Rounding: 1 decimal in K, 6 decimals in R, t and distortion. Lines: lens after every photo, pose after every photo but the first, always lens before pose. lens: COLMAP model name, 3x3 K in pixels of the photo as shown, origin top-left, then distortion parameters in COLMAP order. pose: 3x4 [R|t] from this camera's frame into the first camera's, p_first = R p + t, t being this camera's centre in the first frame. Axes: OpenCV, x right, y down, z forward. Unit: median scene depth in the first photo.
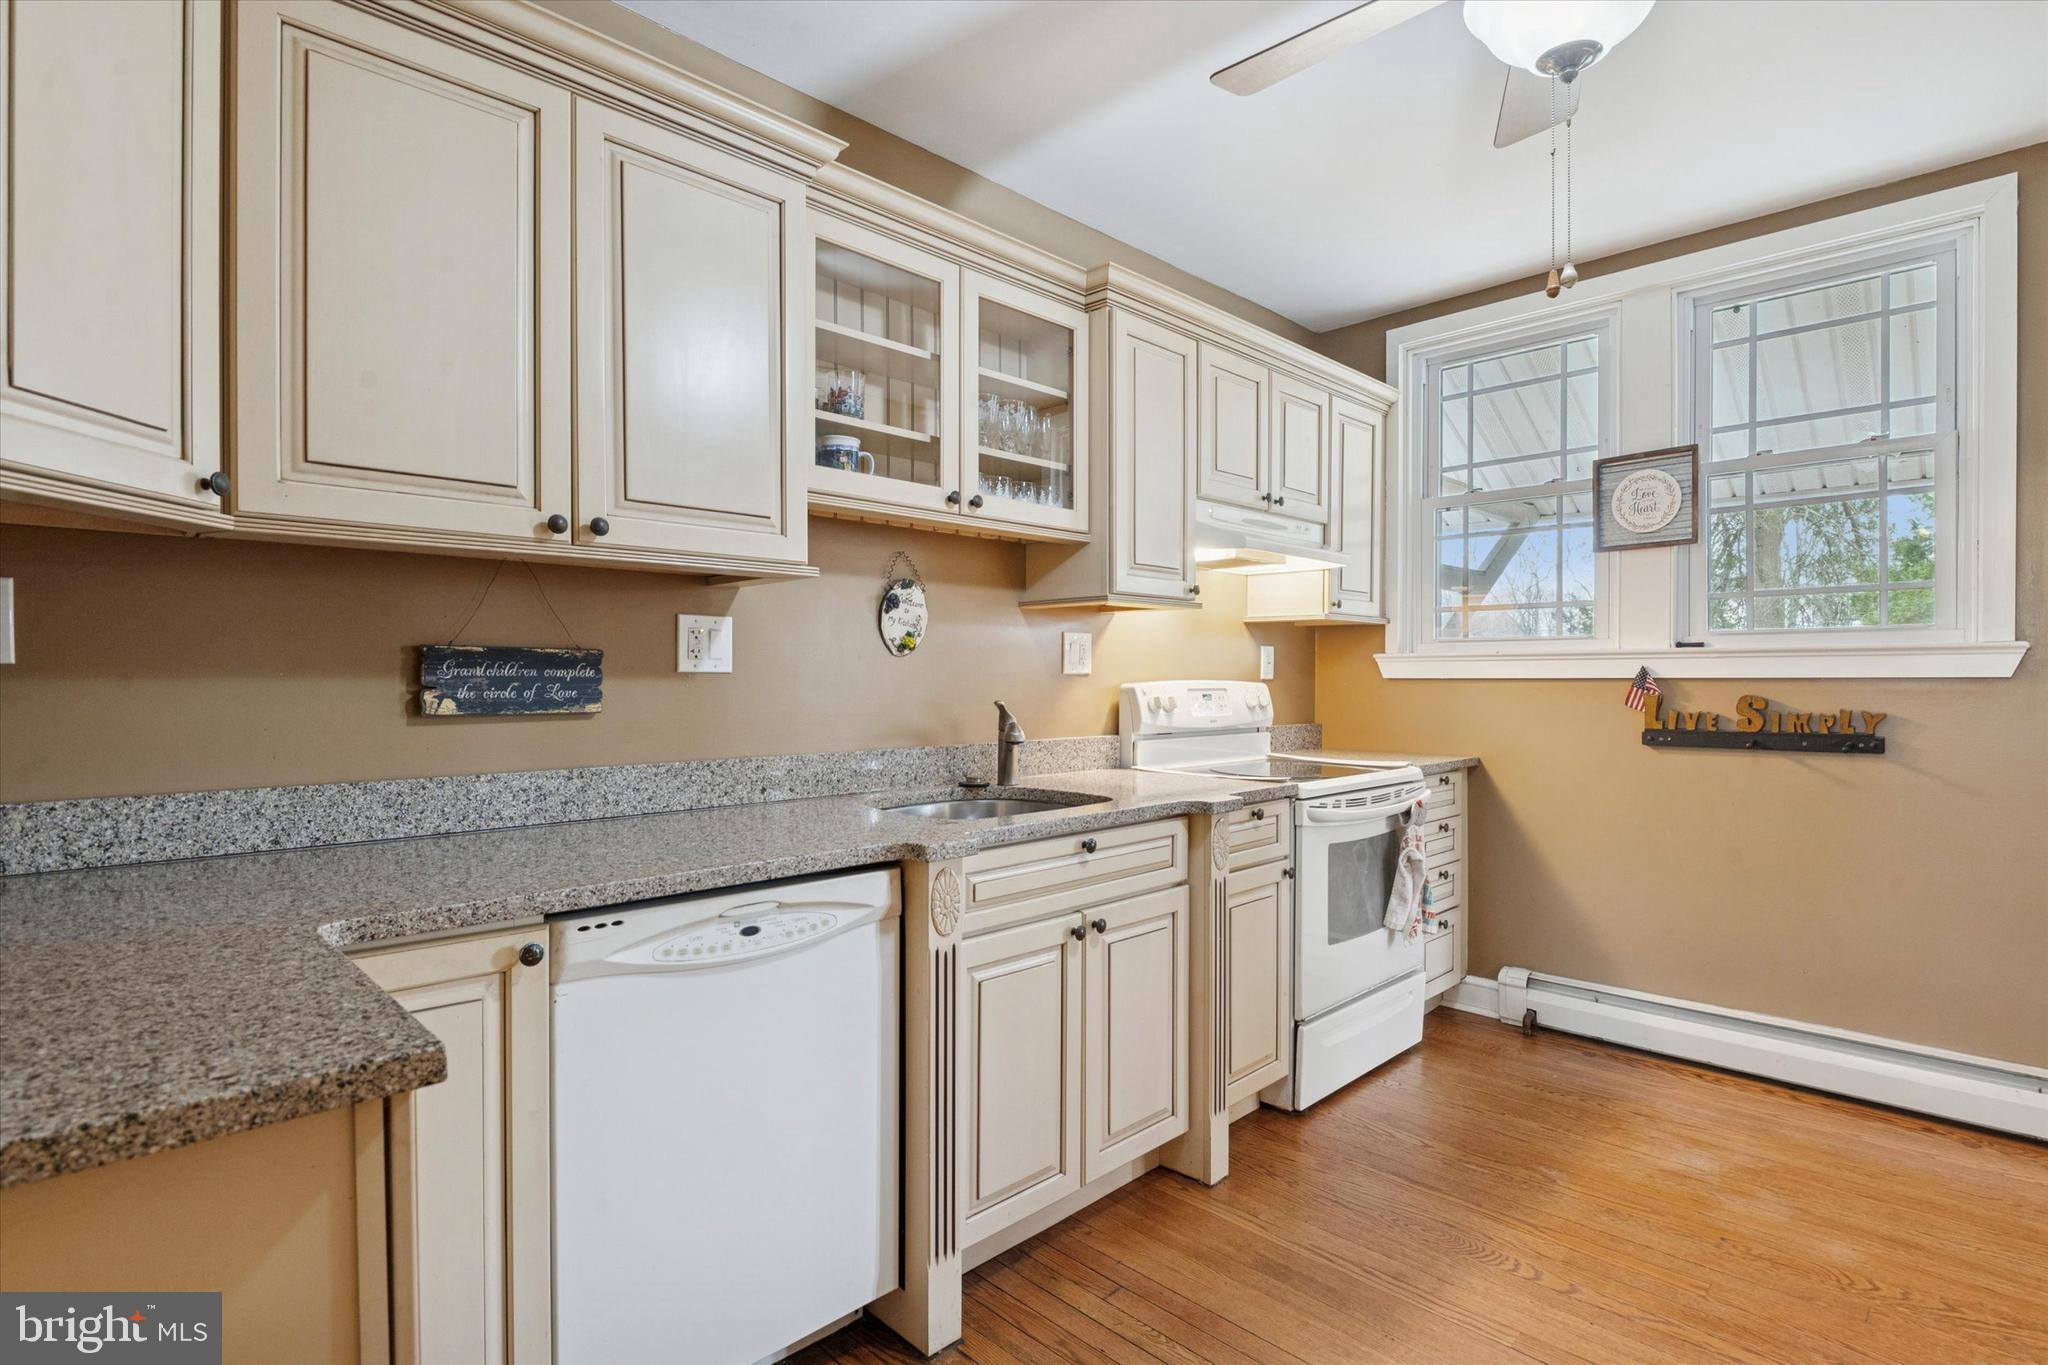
lens RADIAL K [[1010.9, 0, 1021.2], [0, 1010.9, 692.9], [0, 0, 1]] dist [-0.006670, 0.000093]
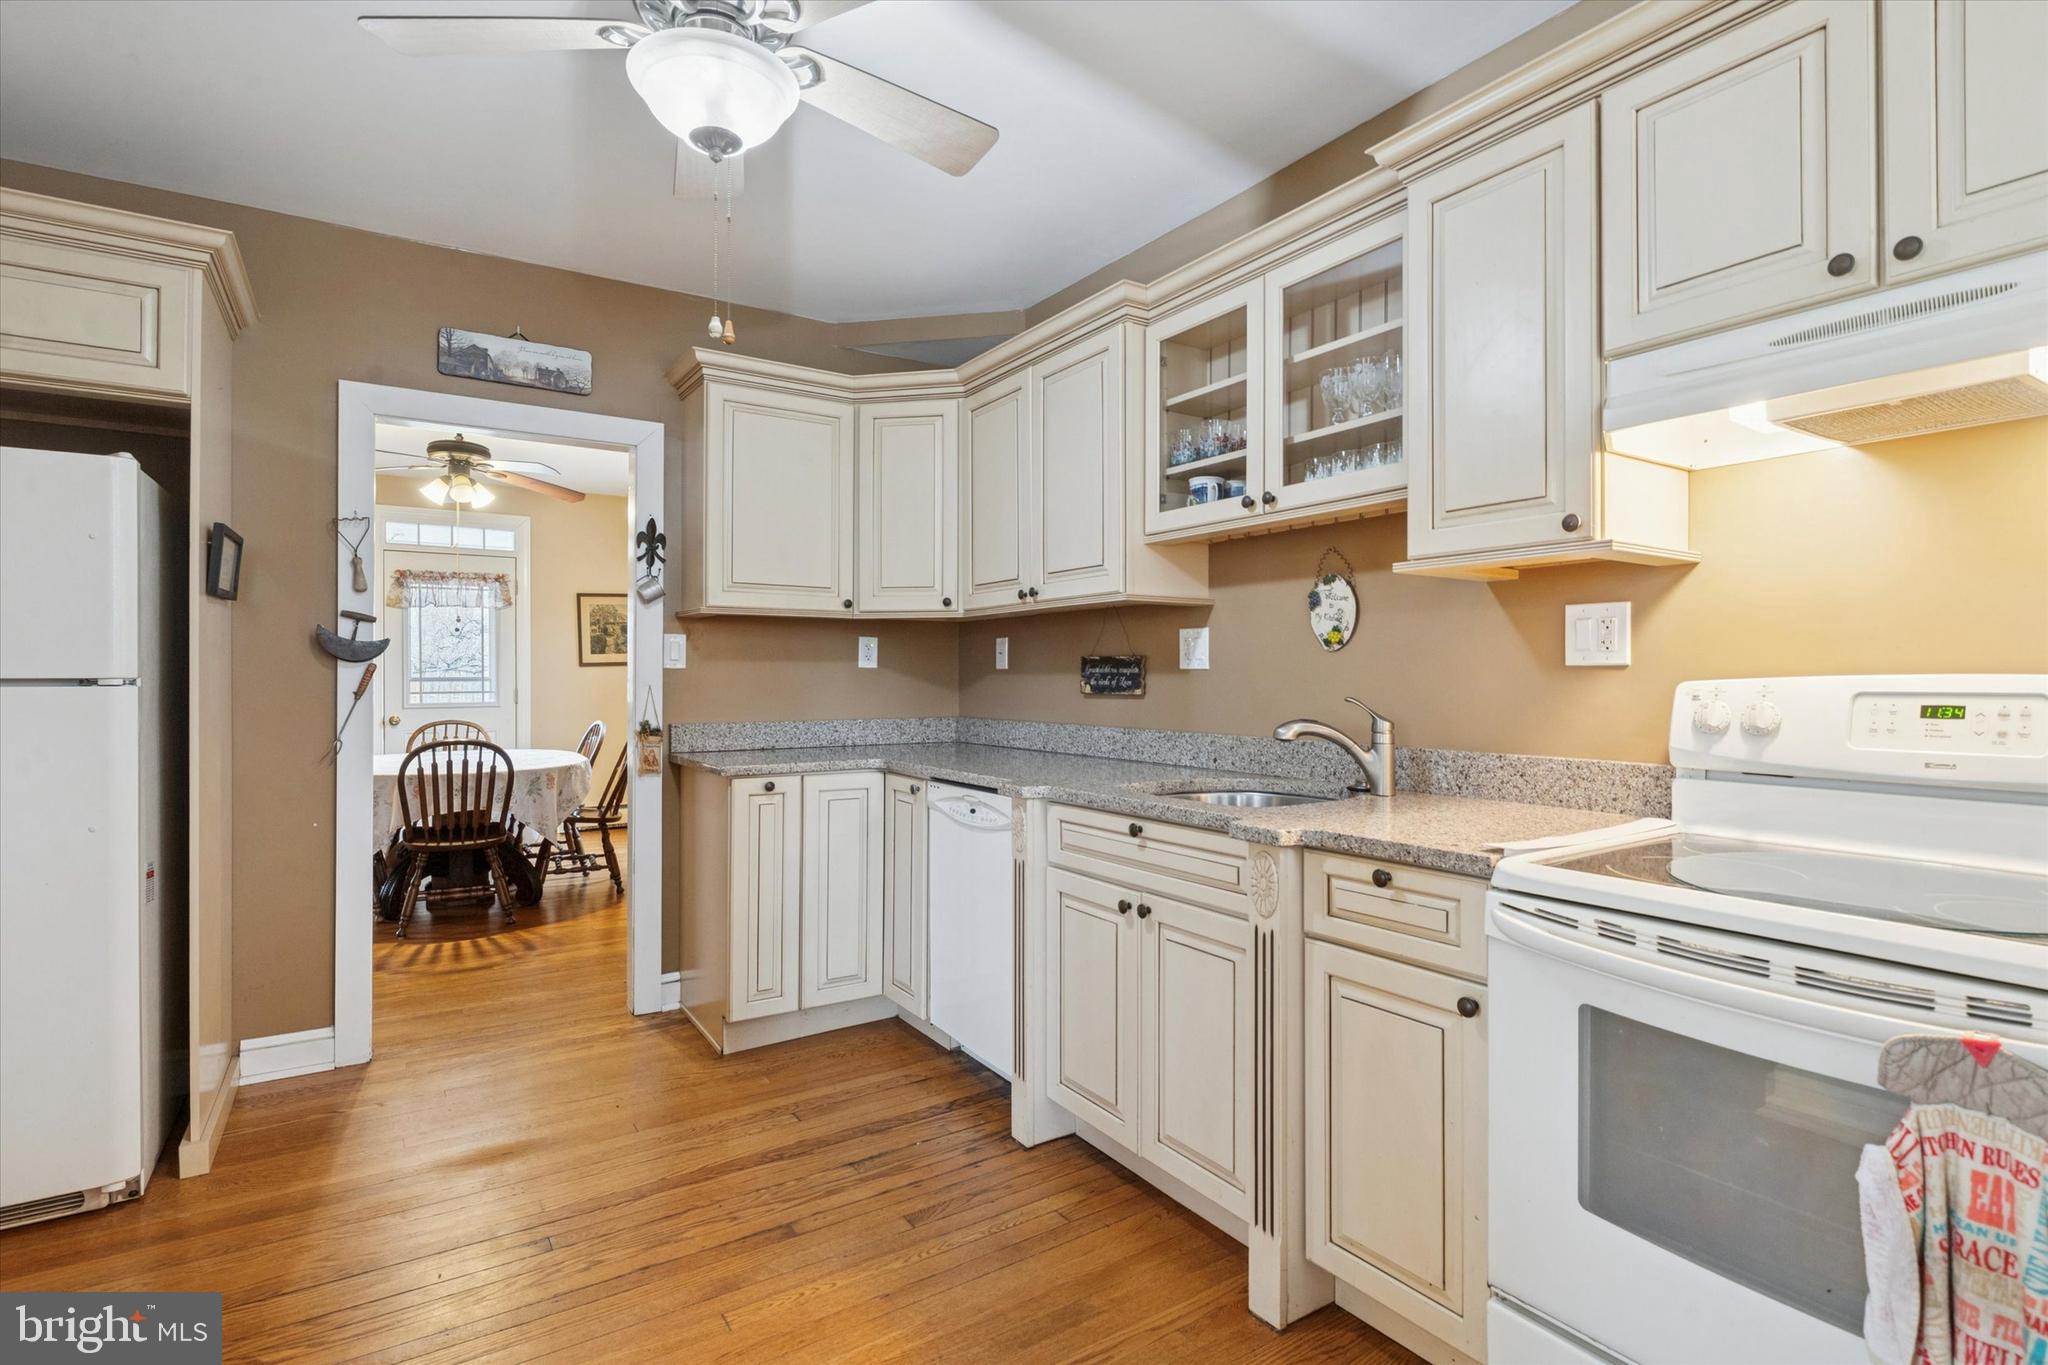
lens RADIAL K [[1010.9, 0, 1027.5], [0, 1010.9, 669.6], [0, 0, 1]] dist [-0.006670, 0.000093]
pose [[-0.213262, -0.007142, -0.976969, 1.089767], [-0.014805, 0.999882, -0.004077, -0.010780], [0.976883, 0.013594, -0.213343, 1.076887]]
